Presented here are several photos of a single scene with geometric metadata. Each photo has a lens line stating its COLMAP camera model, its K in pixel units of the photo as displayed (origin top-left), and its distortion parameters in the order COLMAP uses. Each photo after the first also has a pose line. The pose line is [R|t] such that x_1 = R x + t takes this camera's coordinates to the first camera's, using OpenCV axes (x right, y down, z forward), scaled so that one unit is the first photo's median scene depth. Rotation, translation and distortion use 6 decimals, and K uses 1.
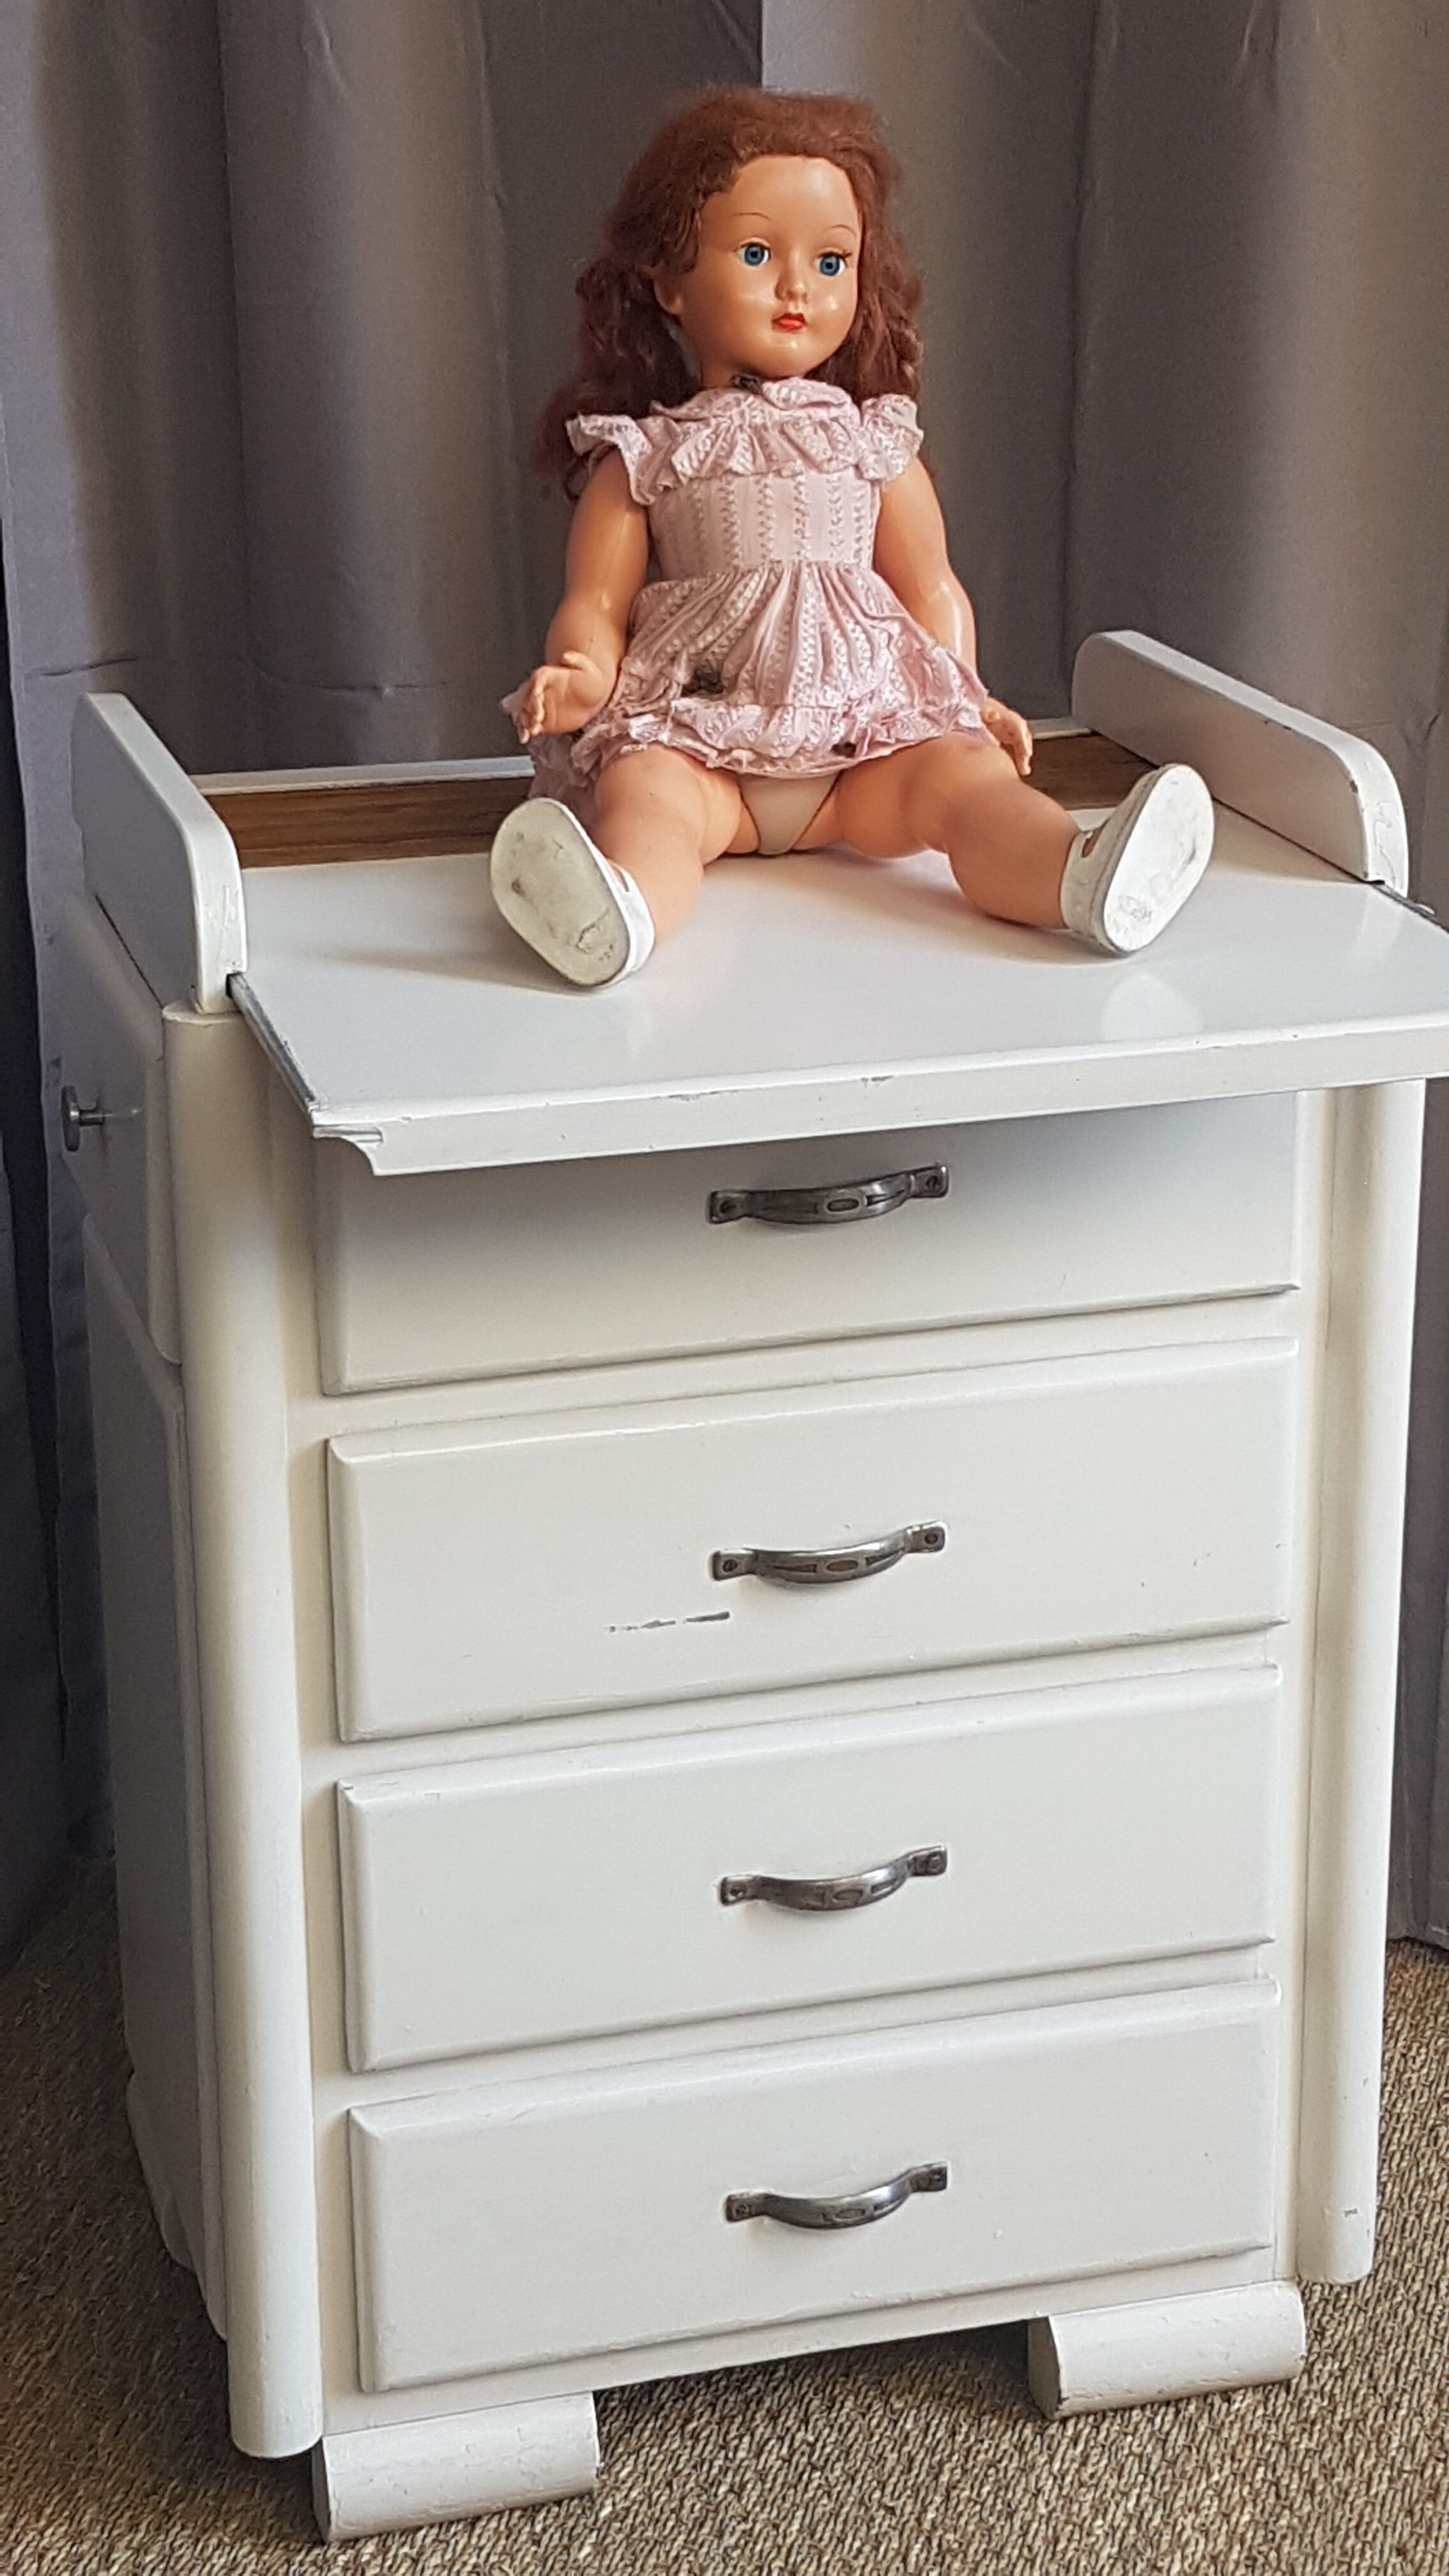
lens RADIAL K [[4141.0, 0, 691.6], [0, 4141.0, 1292.9], [0, 0, 1]] dist [0.174268, 0.000000]
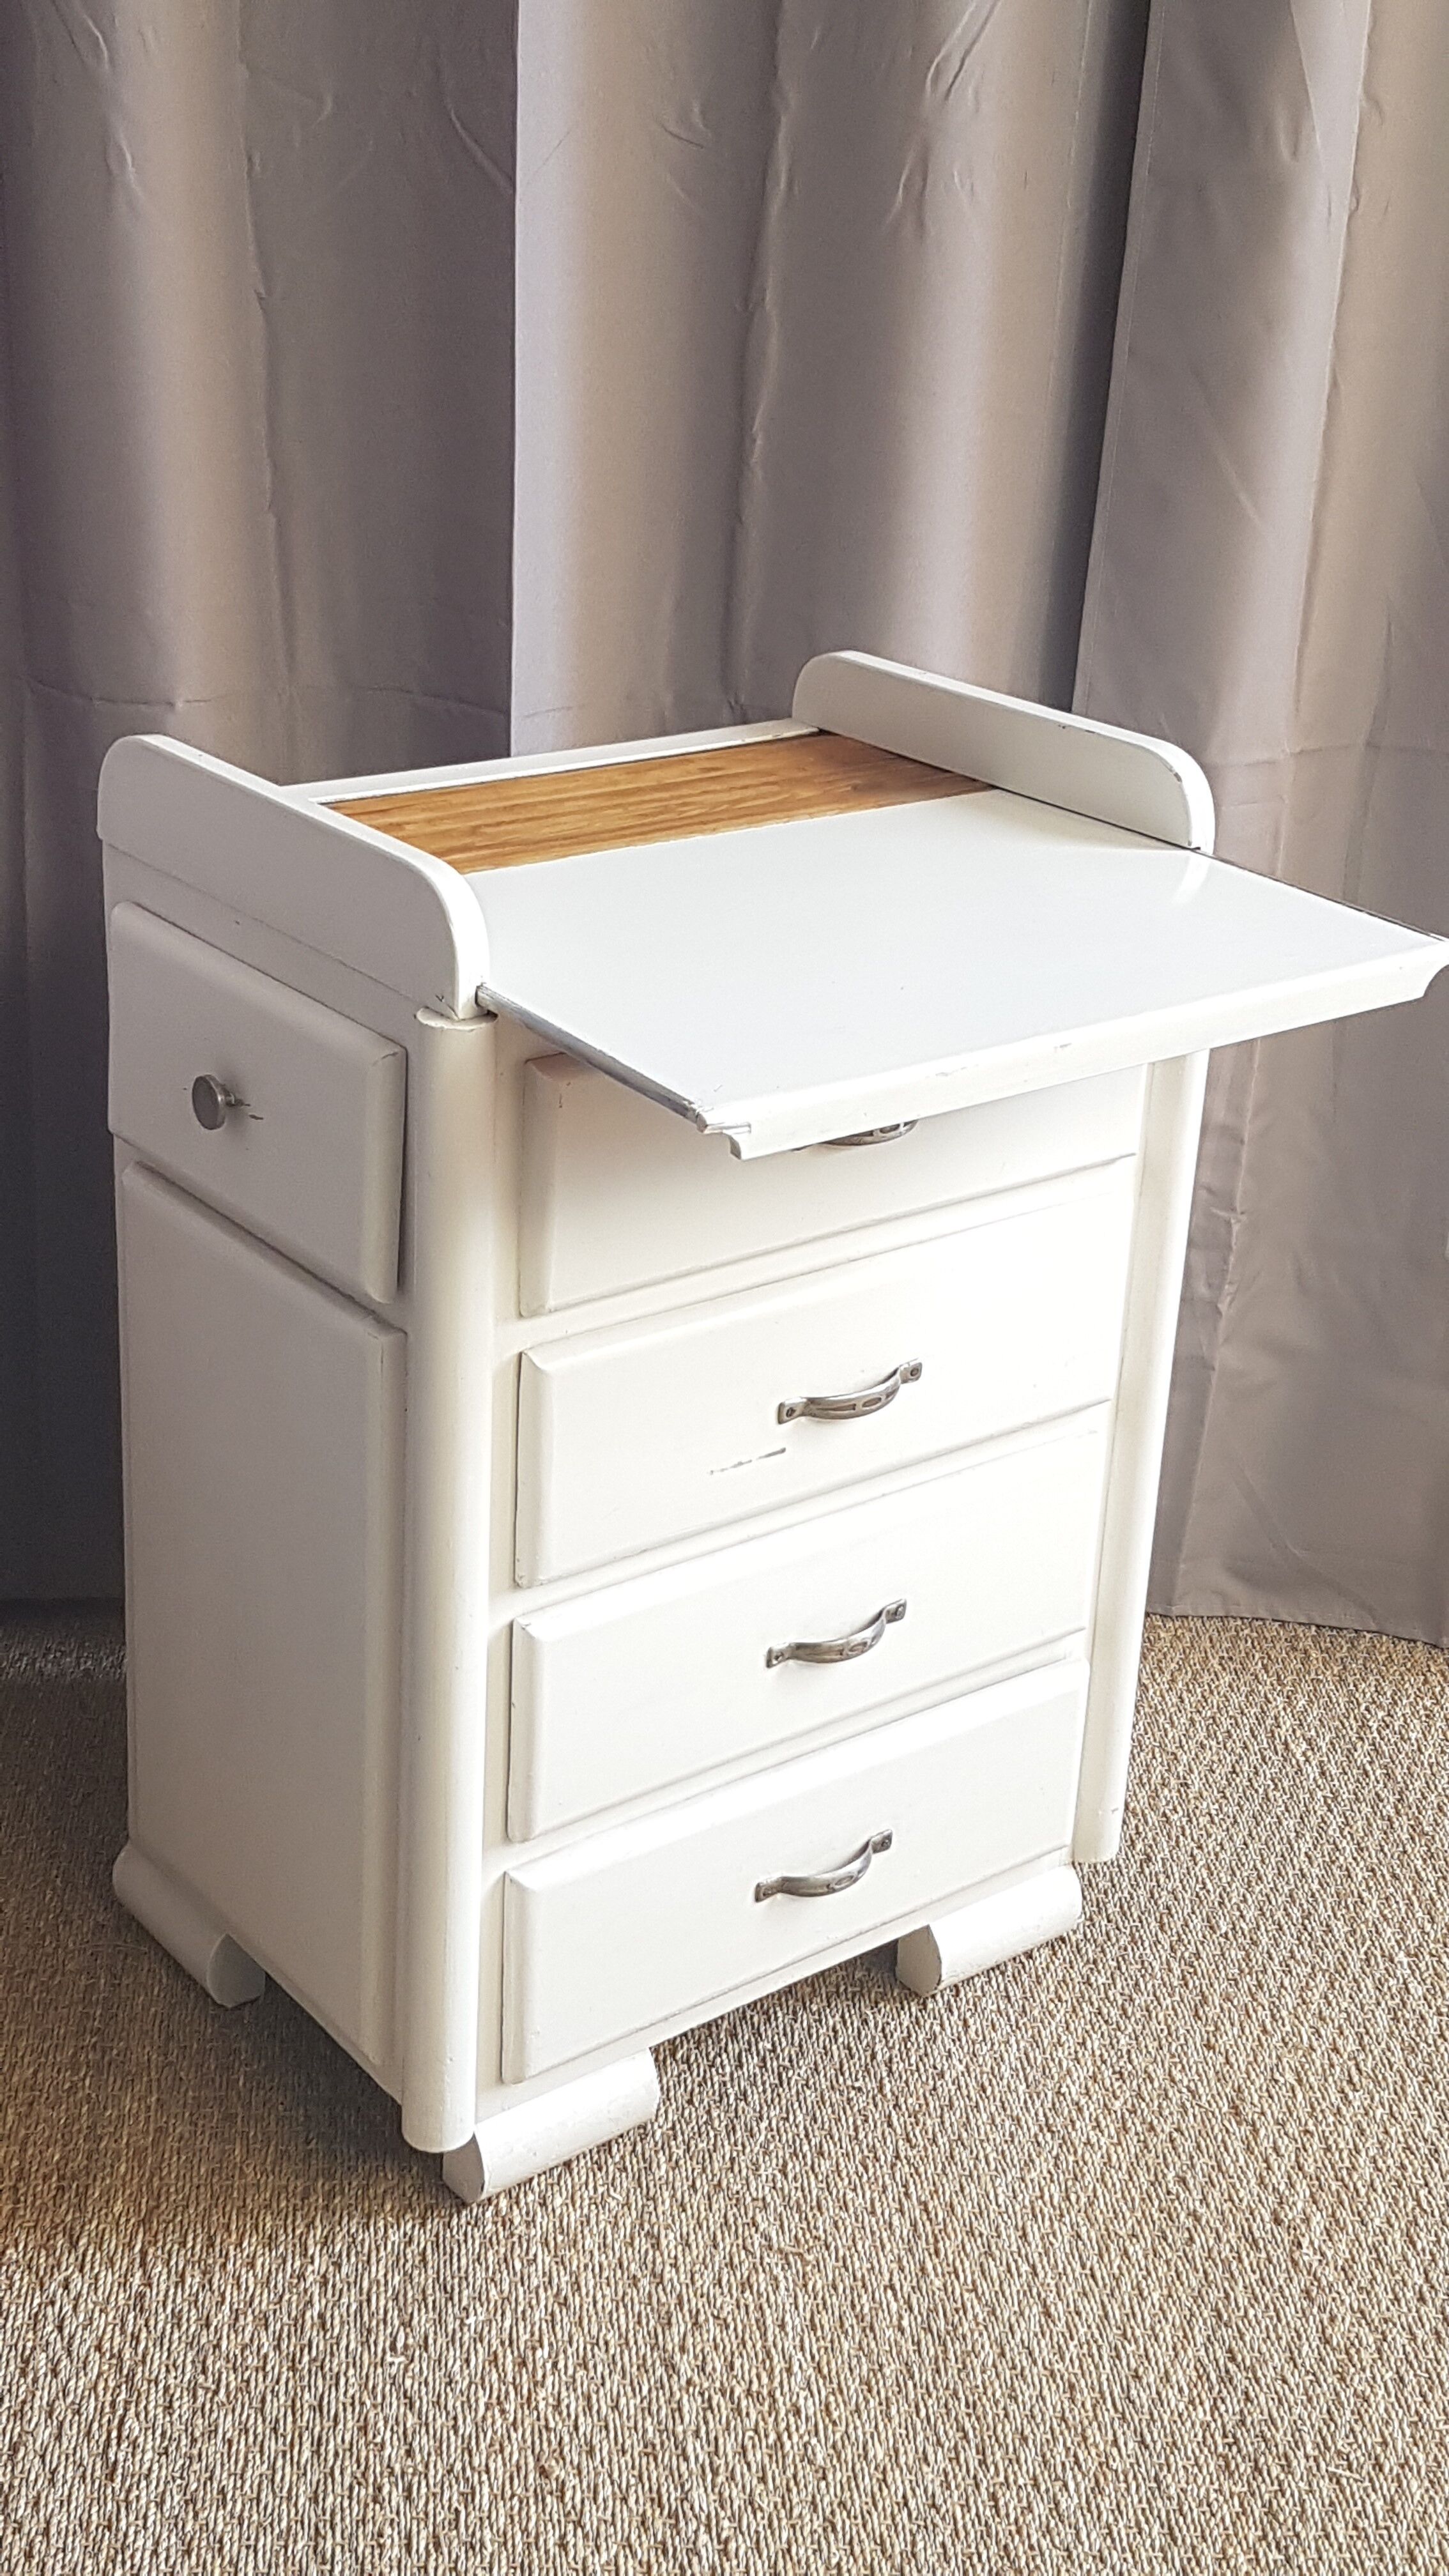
lens RADIAL K [[3079.8, 0, 667.9], [0, 3079.8, 1256.1], [0, 0, 1]] dist [0.157062, 0.000000]
pose [[0.929424, -0.099870, 0.355242, -0.340121], [0.075037, 0.993717, 0.083048, -0.060718], [-0.361304, -0.050531, 0.931078, 0.119012]]
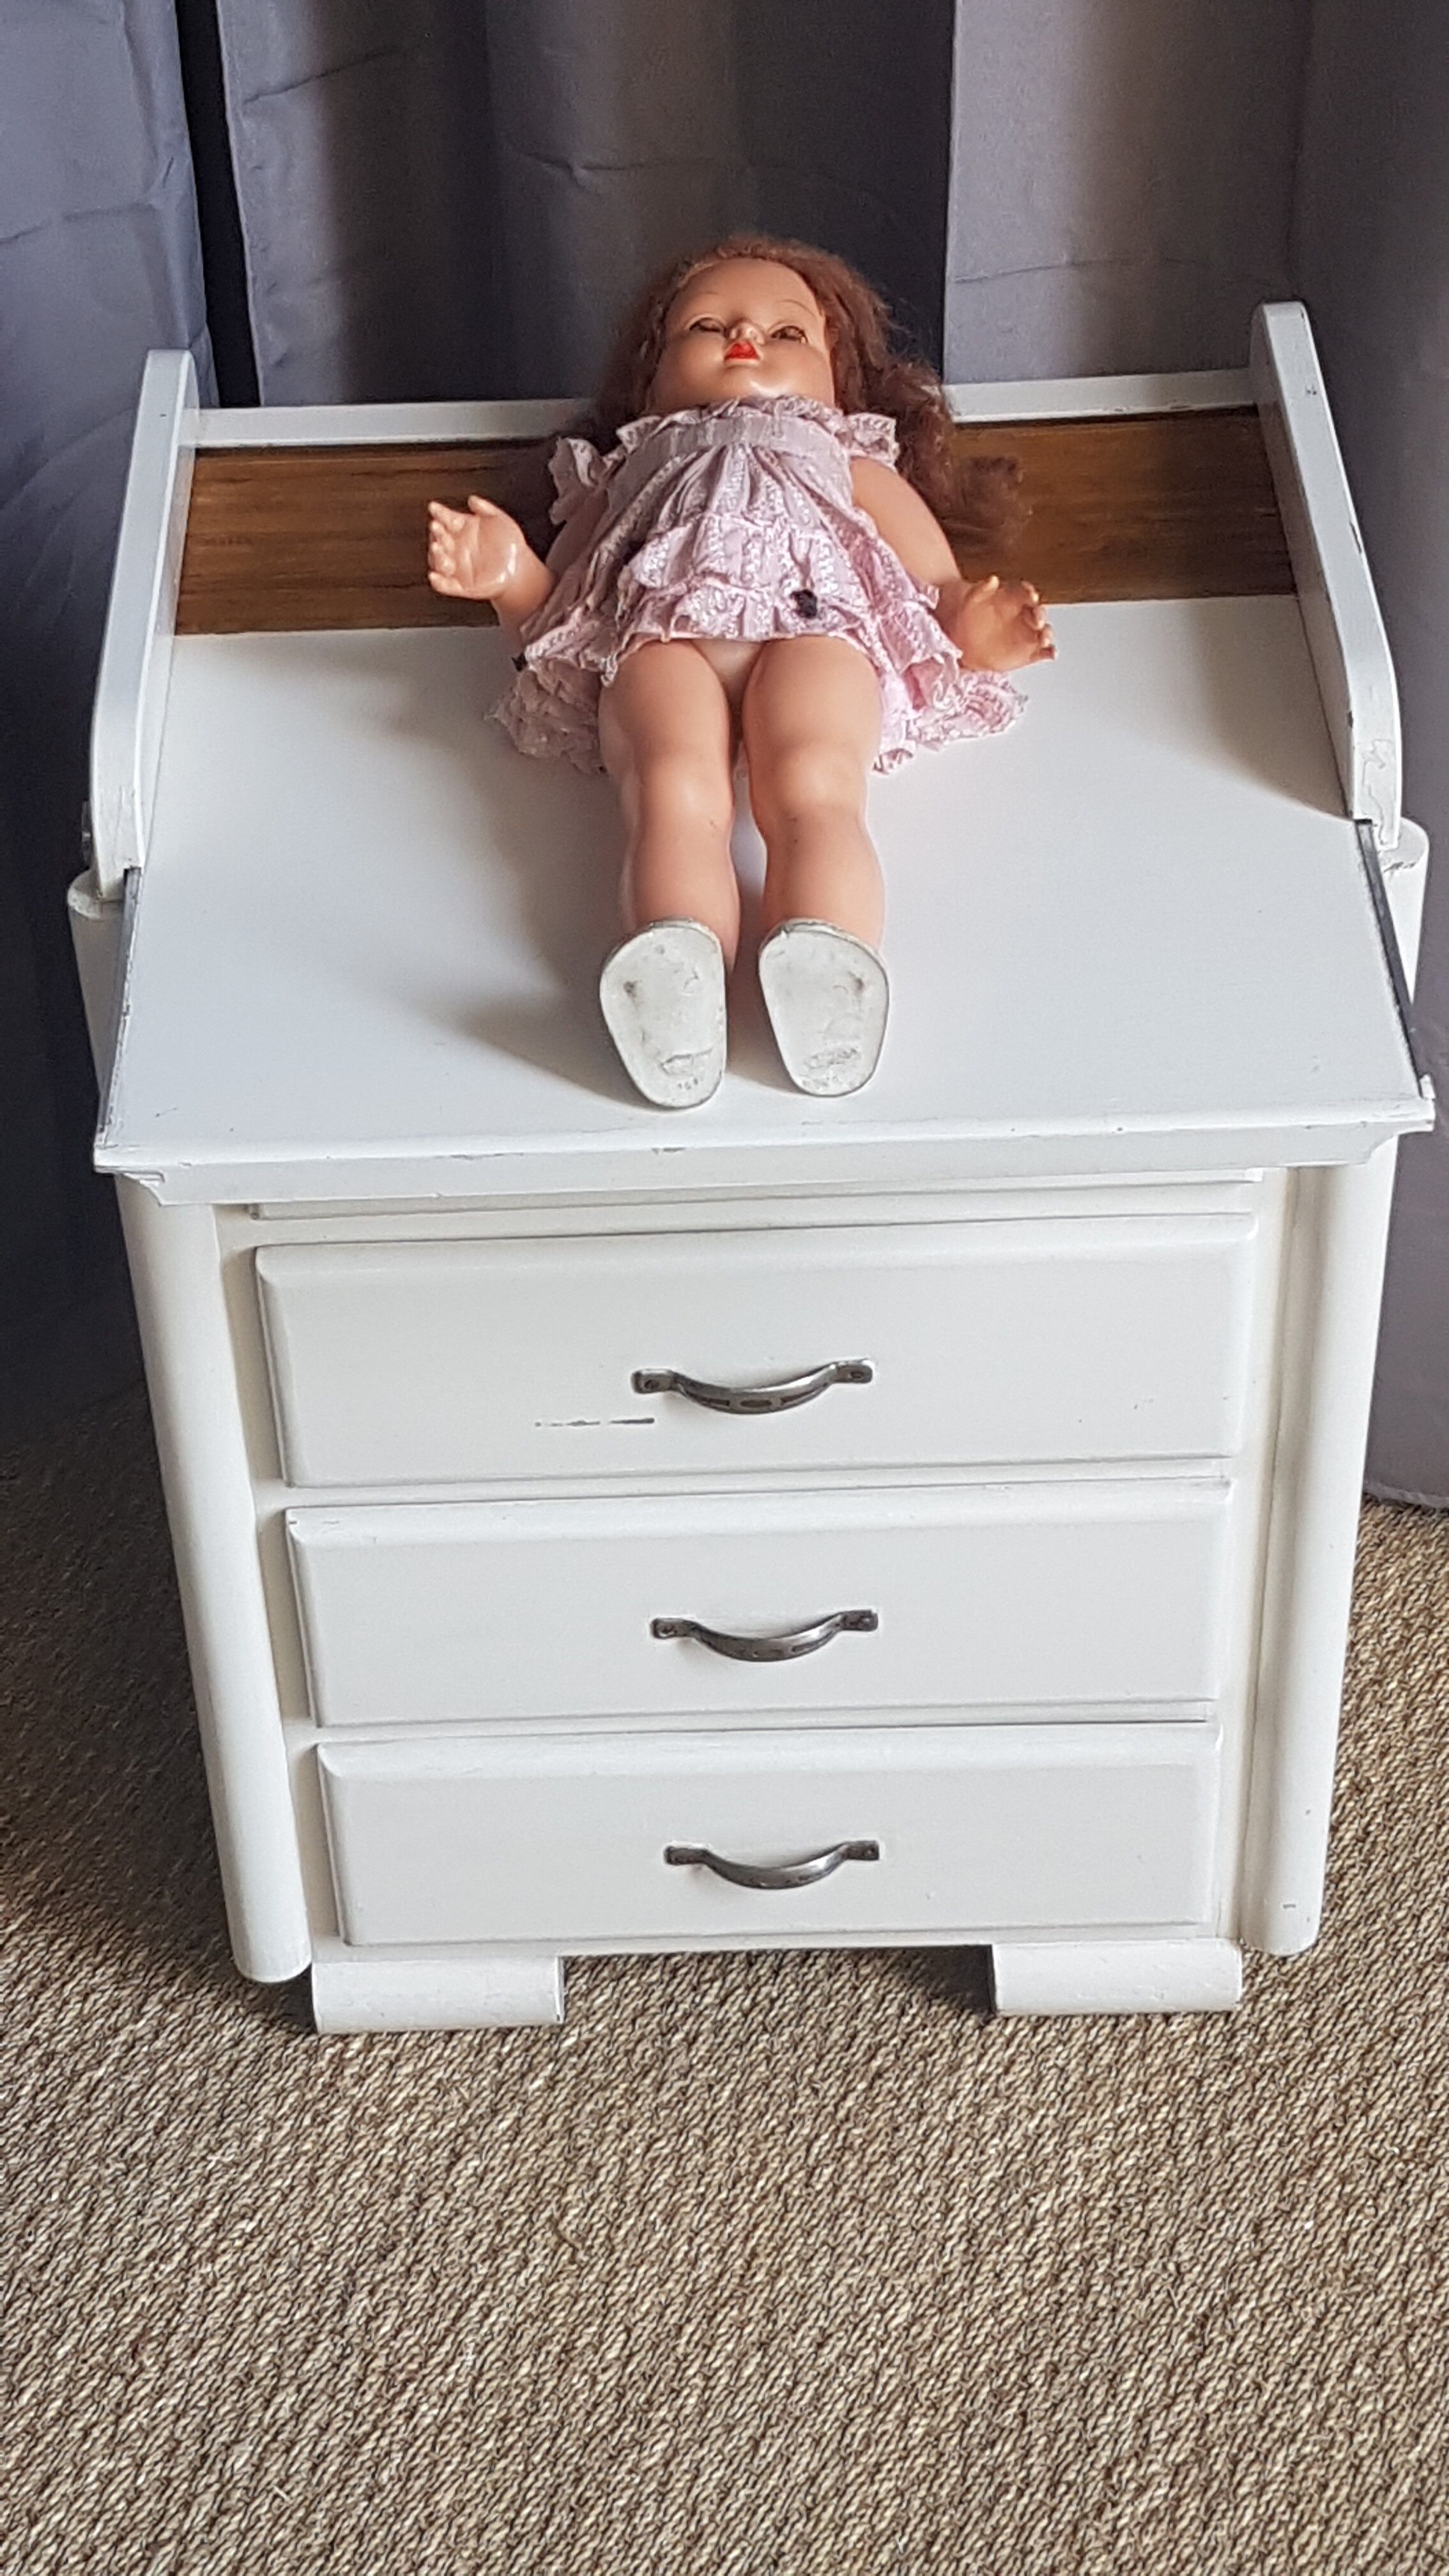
lens RADIAL K [[4141.0, 0, 652.8], [0, 4141.0, 1272.7], [0, 0, 1]] dist [0.174268, 0.000000]
pose [[0.966517, 0.147444, -0.210013, 0.209384], [-0.059333, 0.924668, 0.376122, -0.327629], [0.249649, -0.351068, 0.902456, 0.074703]]
